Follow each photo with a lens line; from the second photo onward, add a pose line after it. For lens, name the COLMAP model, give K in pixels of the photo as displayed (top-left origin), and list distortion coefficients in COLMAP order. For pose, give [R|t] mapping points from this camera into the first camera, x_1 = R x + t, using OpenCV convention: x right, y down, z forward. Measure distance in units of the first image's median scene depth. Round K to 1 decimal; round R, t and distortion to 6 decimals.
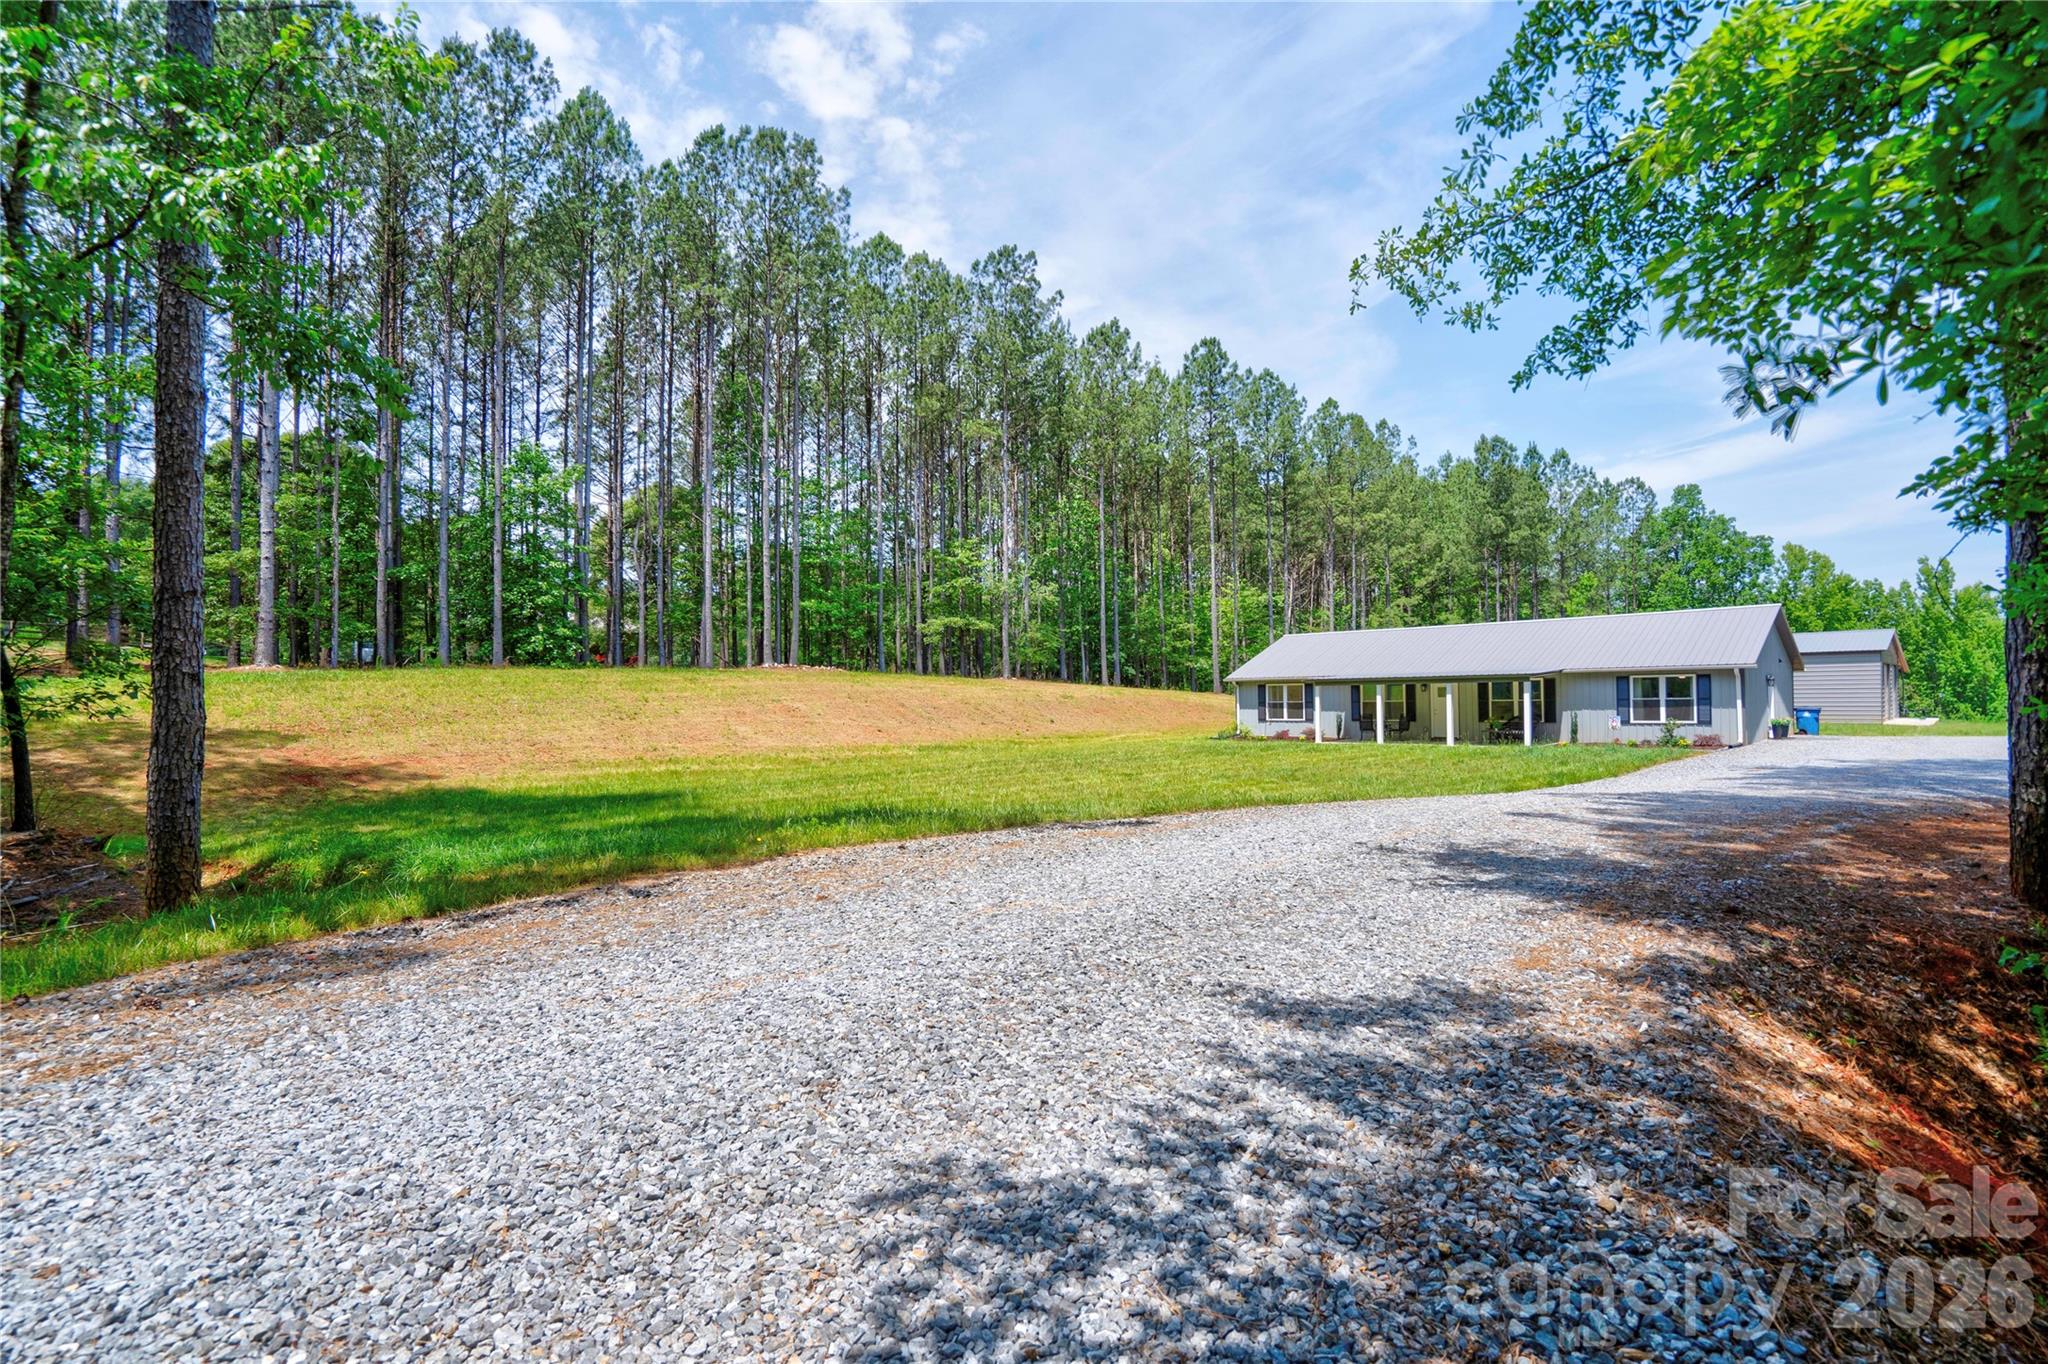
lens RADIAL K [[949.2, 0, 1013.9], [0, 949.2, 677.3], [0, 0, 1]] dist [-0.000679, 0.008160]
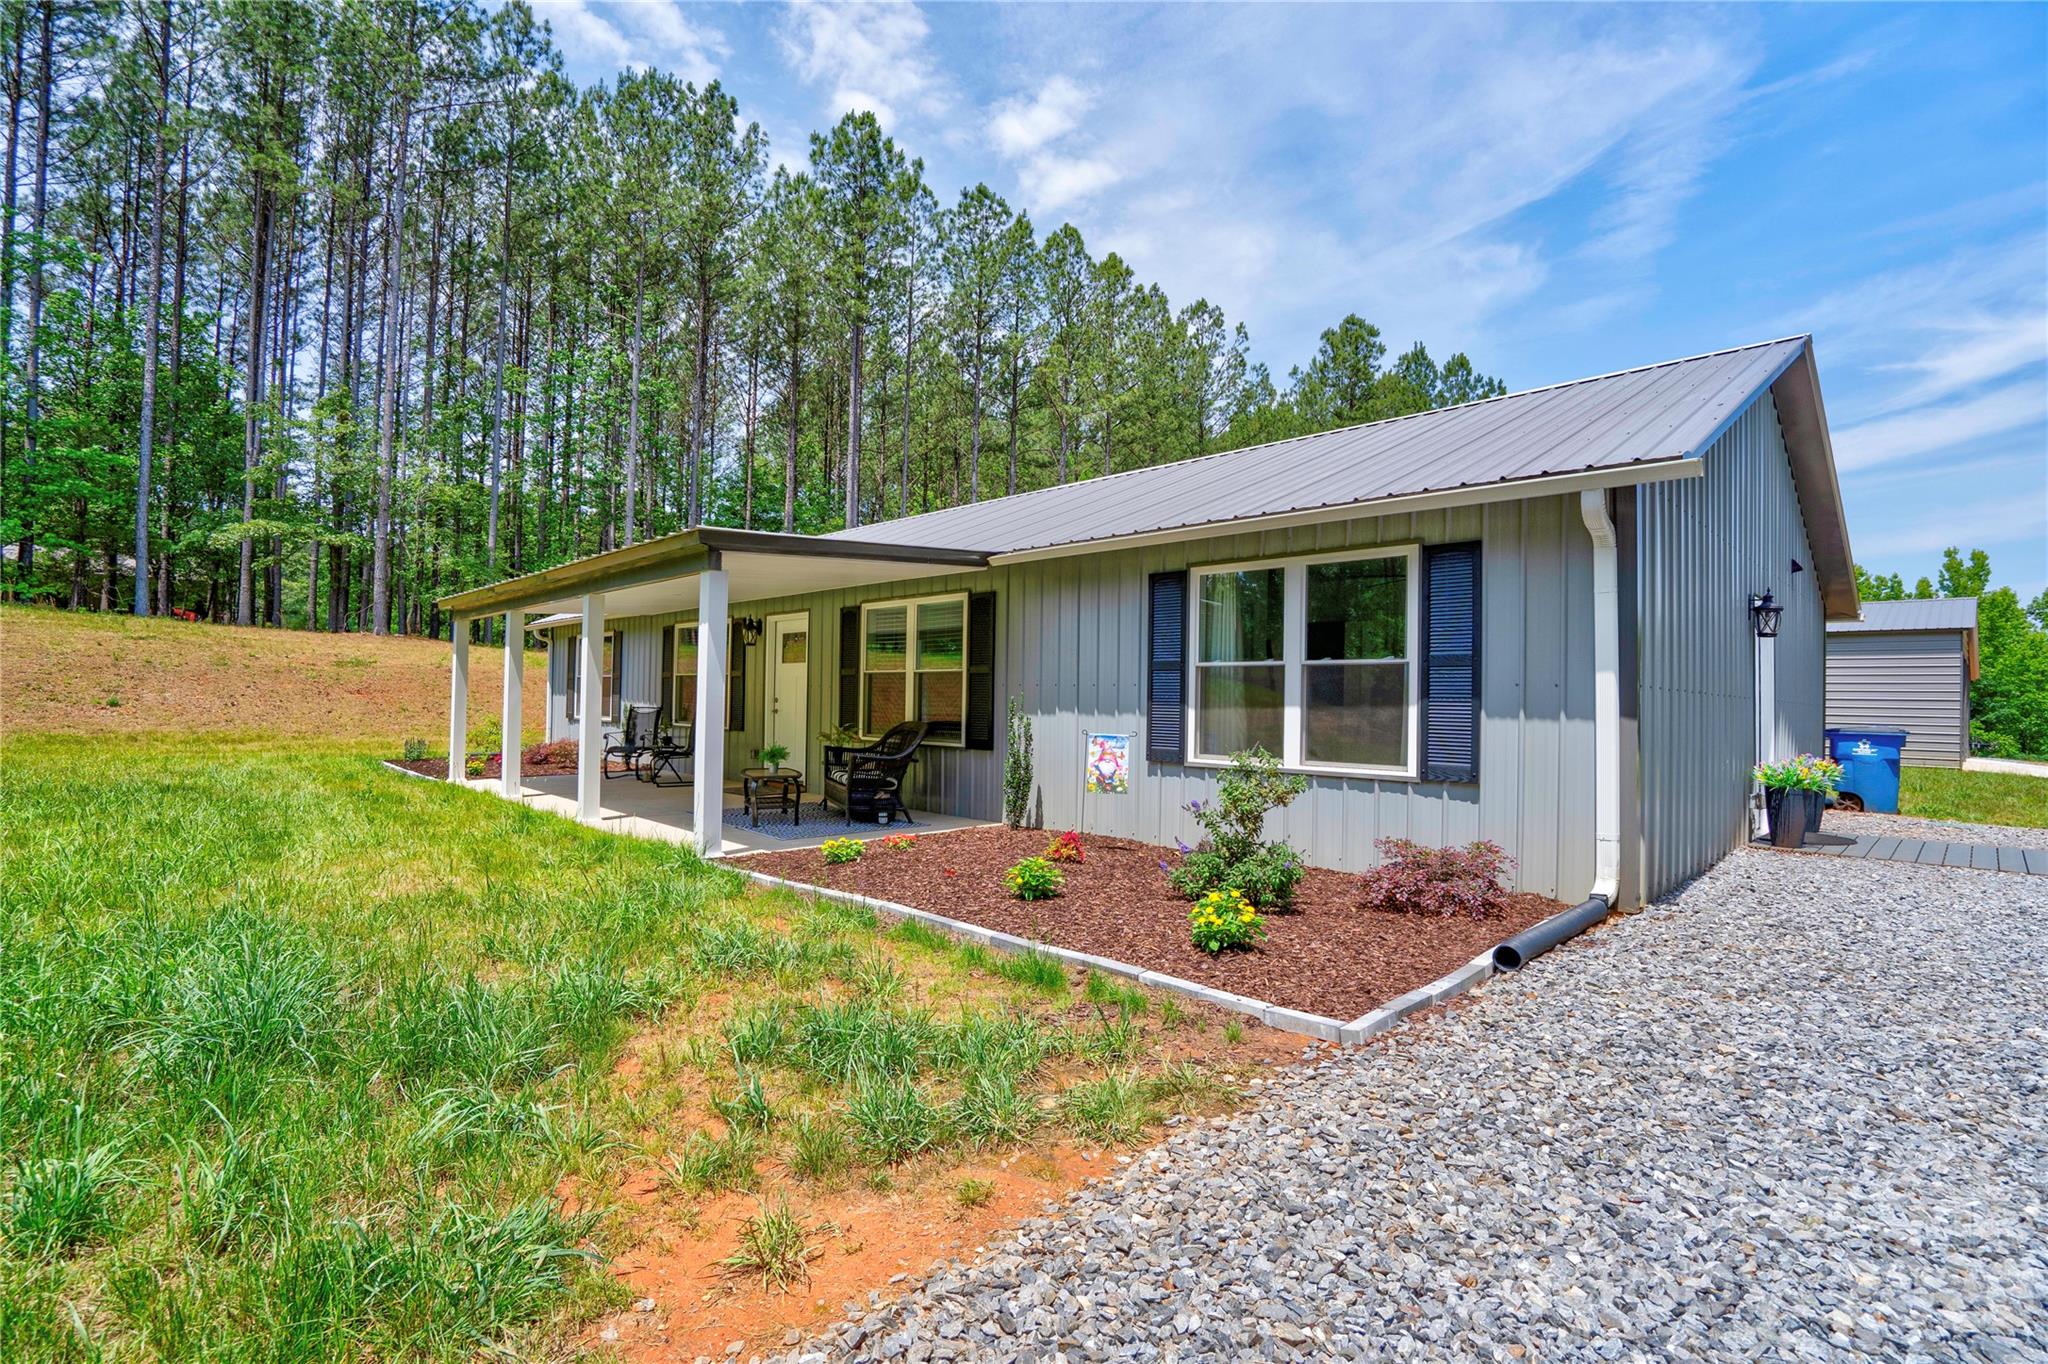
lens RADIAL K [[937.4, 0, 1007.5], [0, 937.4, 676.6], [0, 0, 1]] dist [-0.002117, 0.007426]
pose [[0.999613, 0.027803, 0.000950, 0.600641], [-0.027790, 0.999551, -0.011219, 0.028992], [-0.001261, 0.011188, 0.999937, 0.758924]]
